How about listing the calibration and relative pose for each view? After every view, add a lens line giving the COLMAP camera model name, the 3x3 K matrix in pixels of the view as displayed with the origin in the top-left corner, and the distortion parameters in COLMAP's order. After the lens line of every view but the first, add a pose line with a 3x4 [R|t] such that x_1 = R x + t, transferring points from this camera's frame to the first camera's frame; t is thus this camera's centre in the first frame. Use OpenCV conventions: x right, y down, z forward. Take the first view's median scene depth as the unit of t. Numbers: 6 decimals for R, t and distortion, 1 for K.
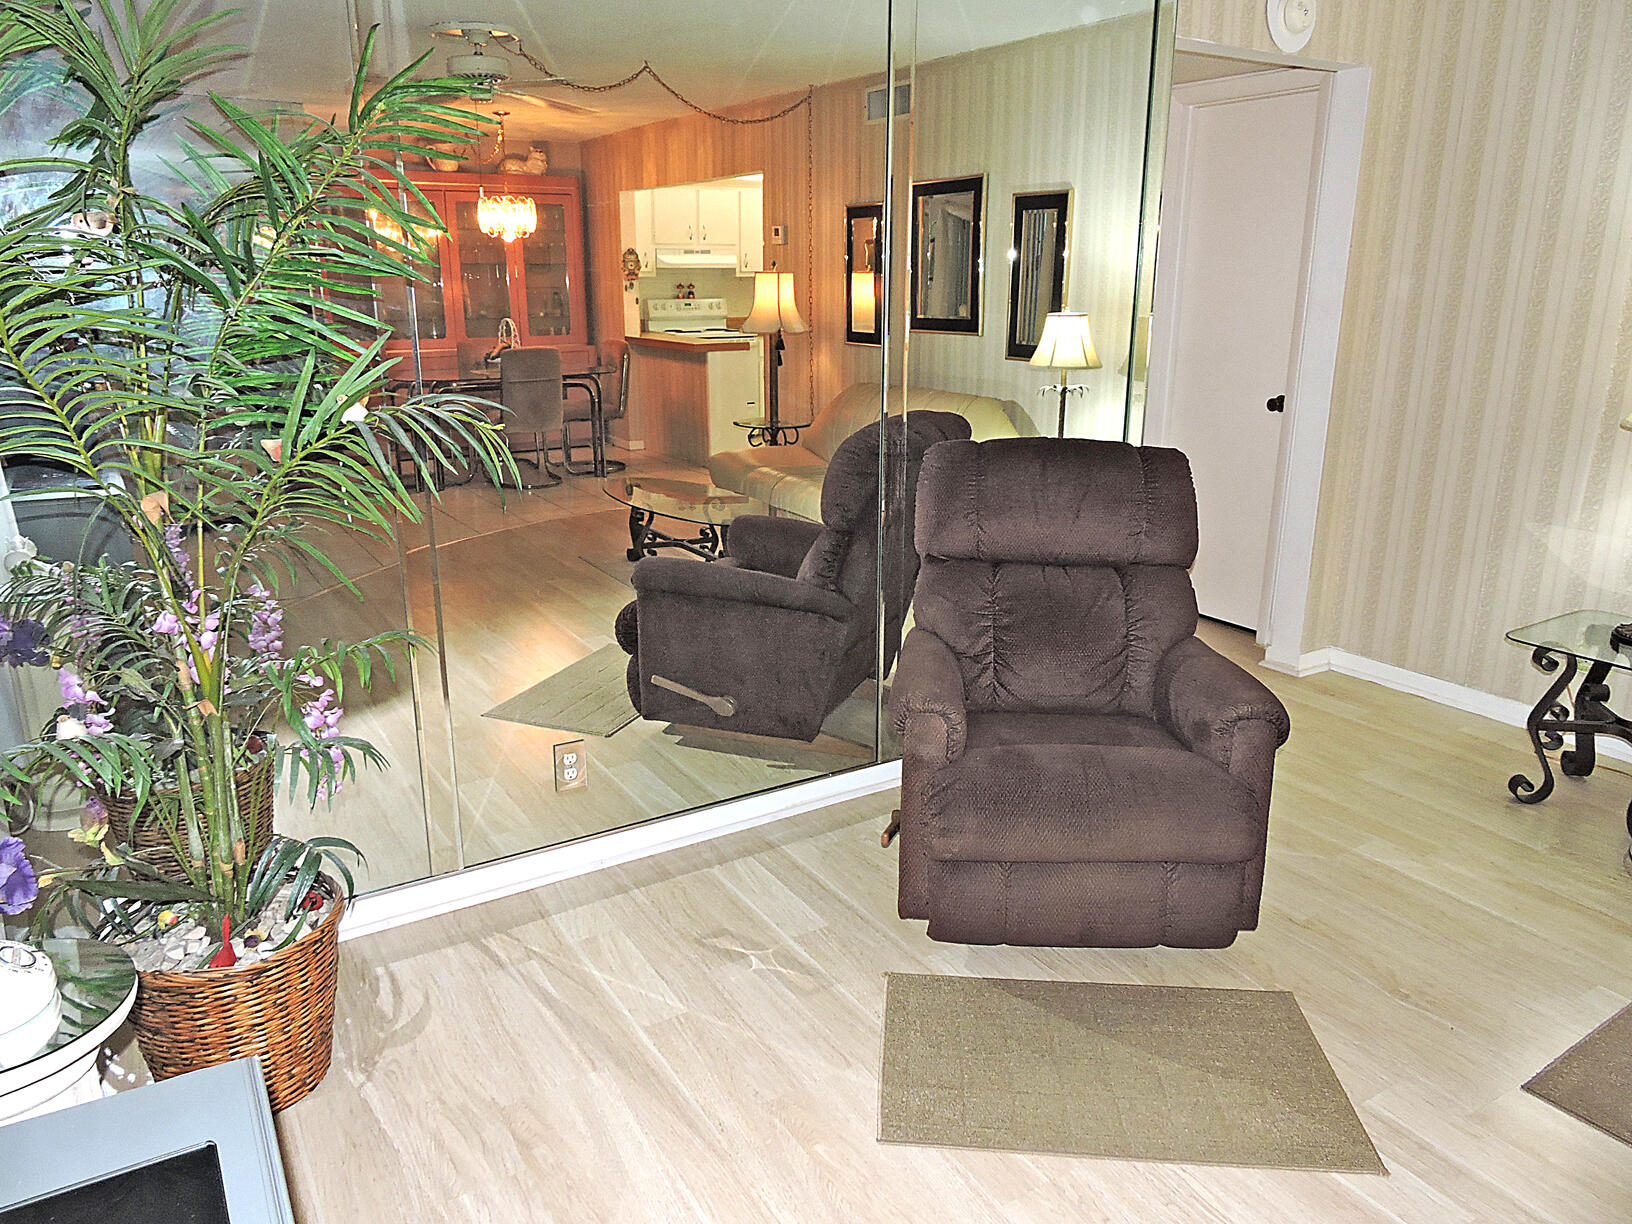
lens RADIAL K [[1166.5, 0, 823.0], [0, 1166.5, 618.0], [0, 0, 1]] dist [0.003029, -0.007533]
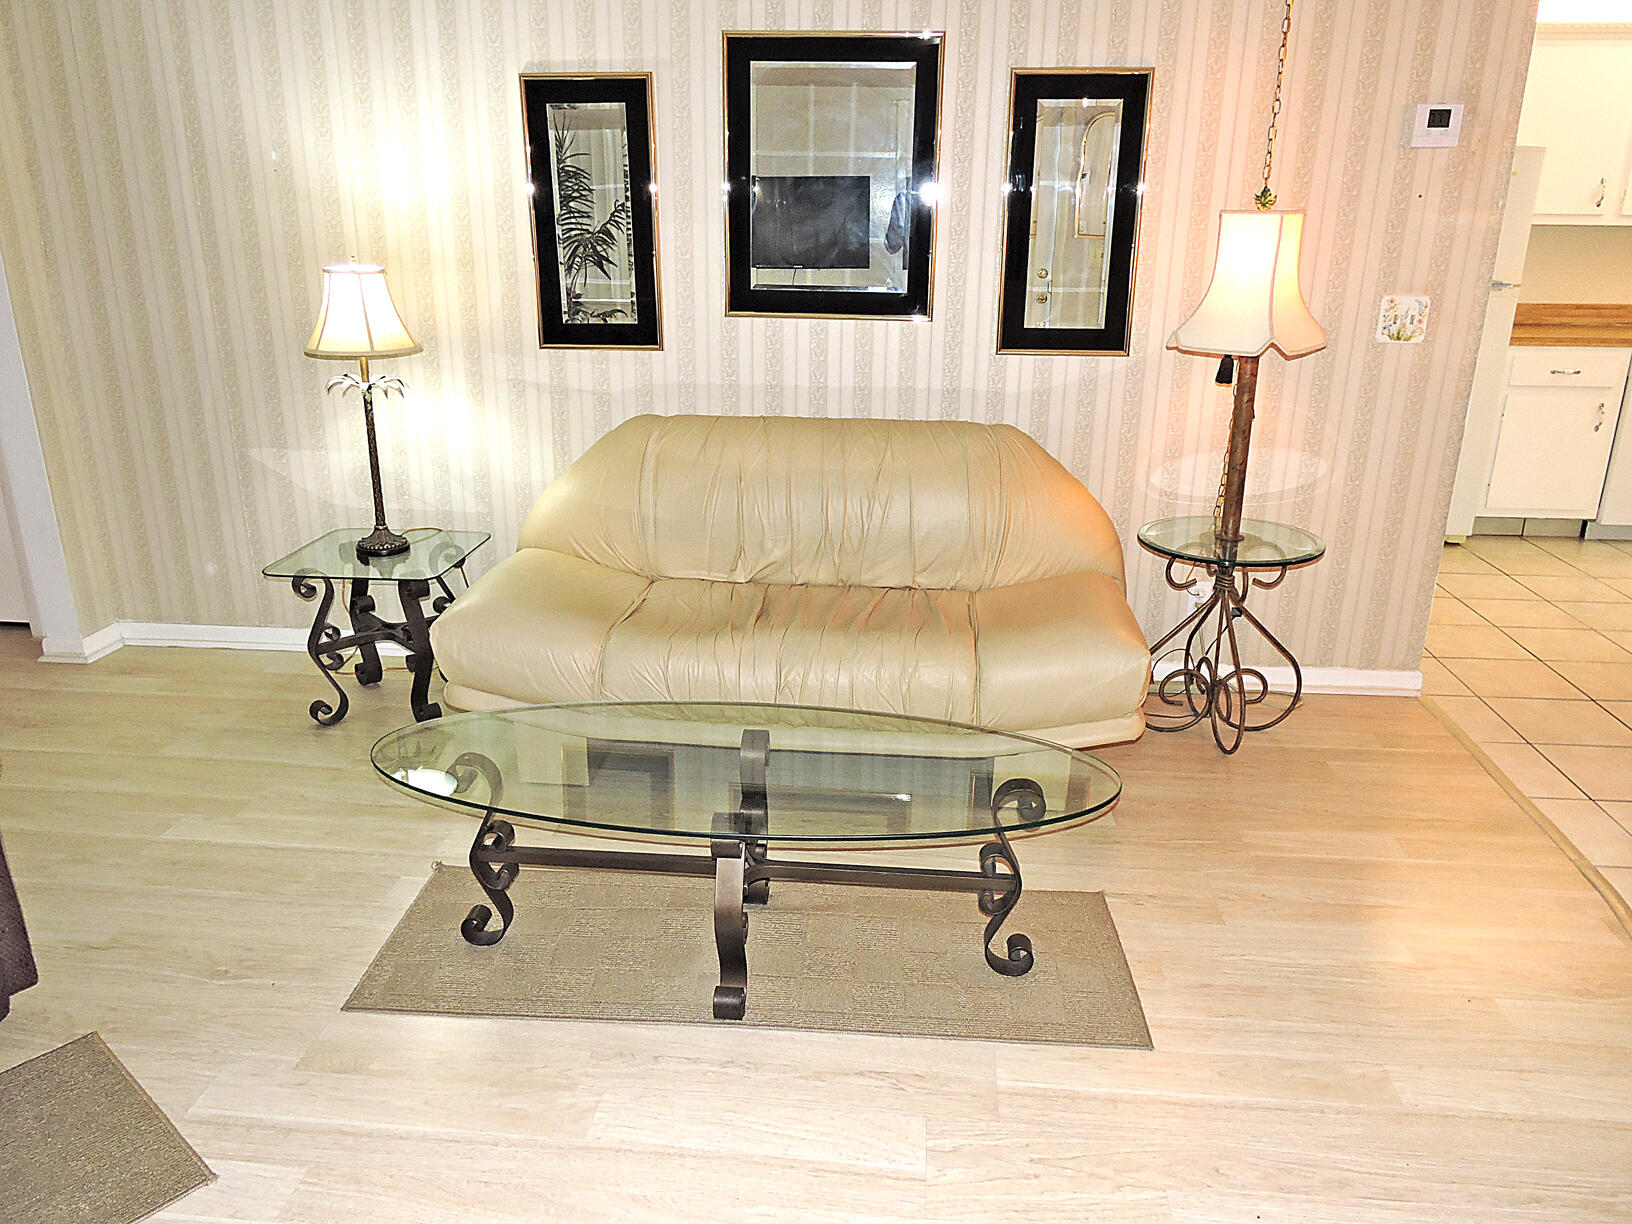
lens RADIAL K [[1166.5, 0, 821.7], [0, 1166.5, 609.7], [0, 0, 1]] dist [0.003029, -0.007533]
pose [[0.604052, -0.249899, 0.756751, 0.110355], [0.216642, 0.965296, 0.145839, 0.003535], [-0.766934, 0.075850, 0.637228, -0.002053]]
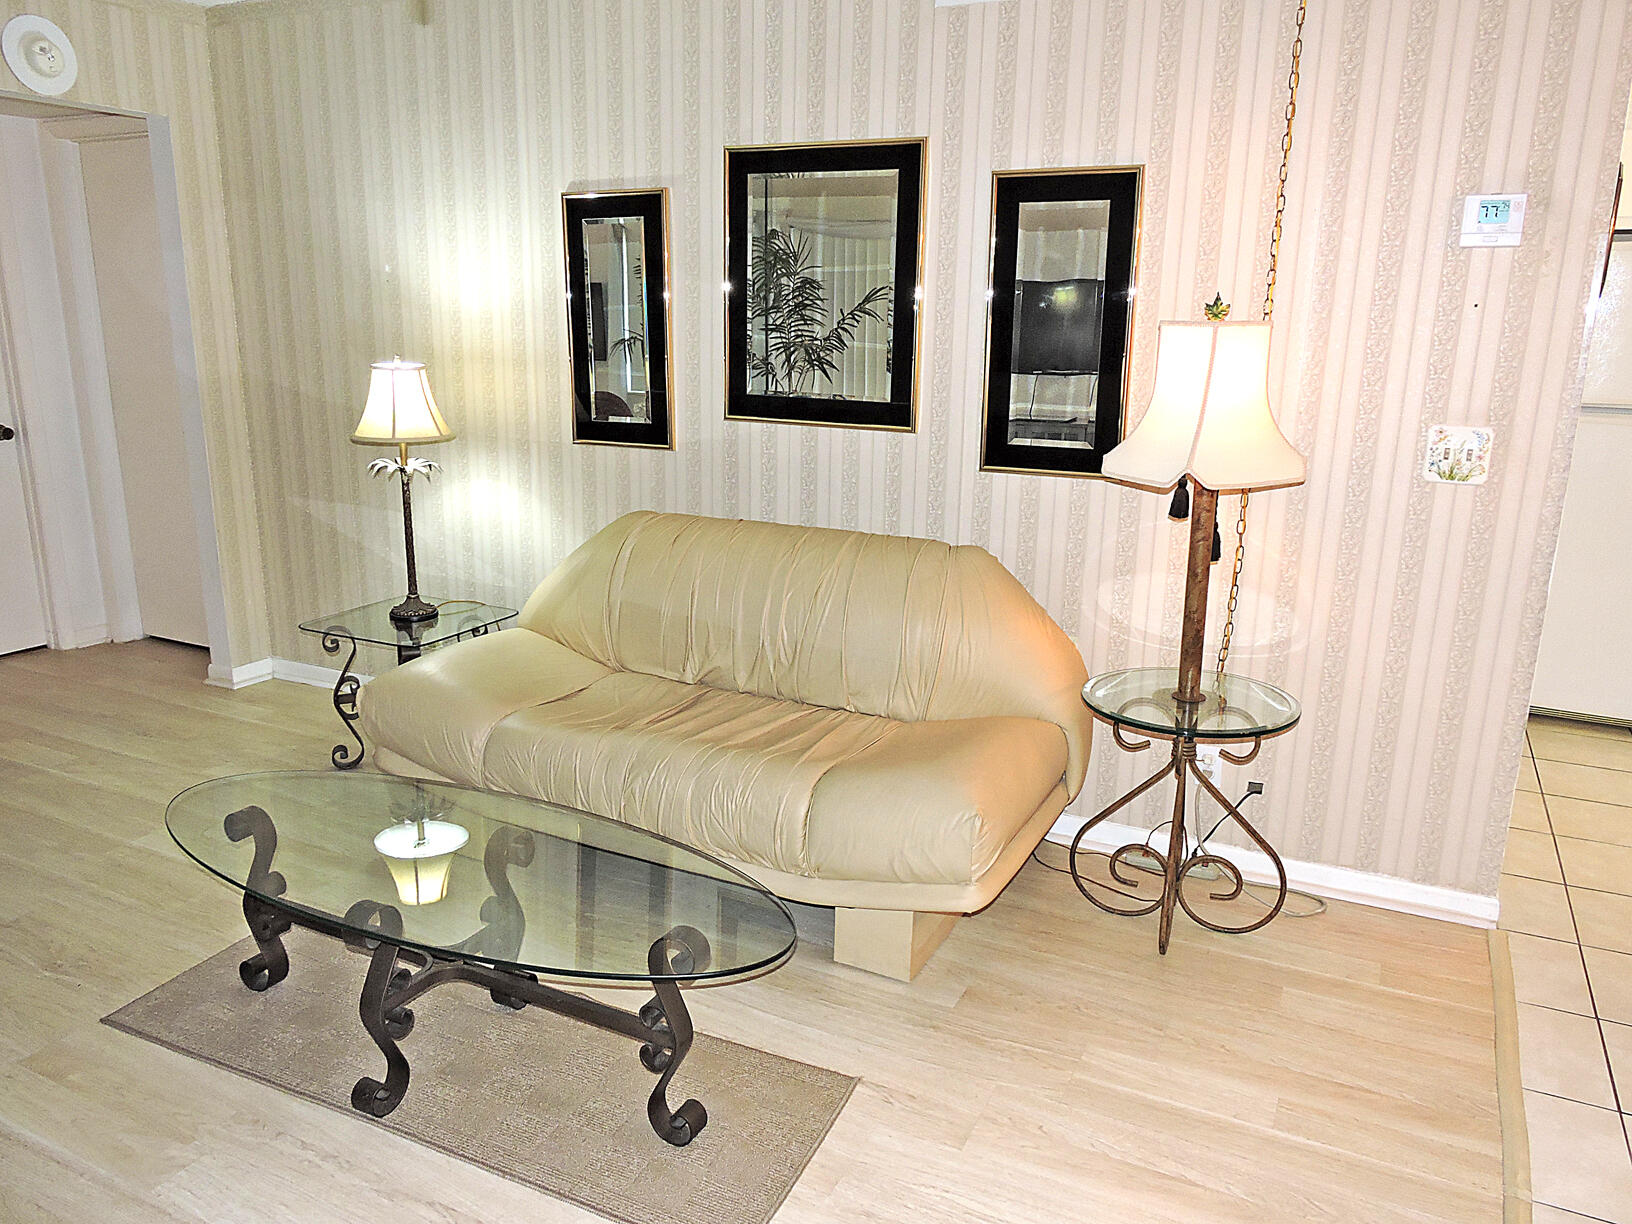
lens RADIAL K [[1166.5, 0, 818.9], [0, 1166.5, 614.2], [0, 0, 1]] dist [0.003029, -0.007533]
pose [[0.850188, -0.117089, 0.513293, 0.436177], [0.133411, 0.991048, 0.005098, 0.065485], [-0.509295, 0.064144, 0.858198, -0.233852]]
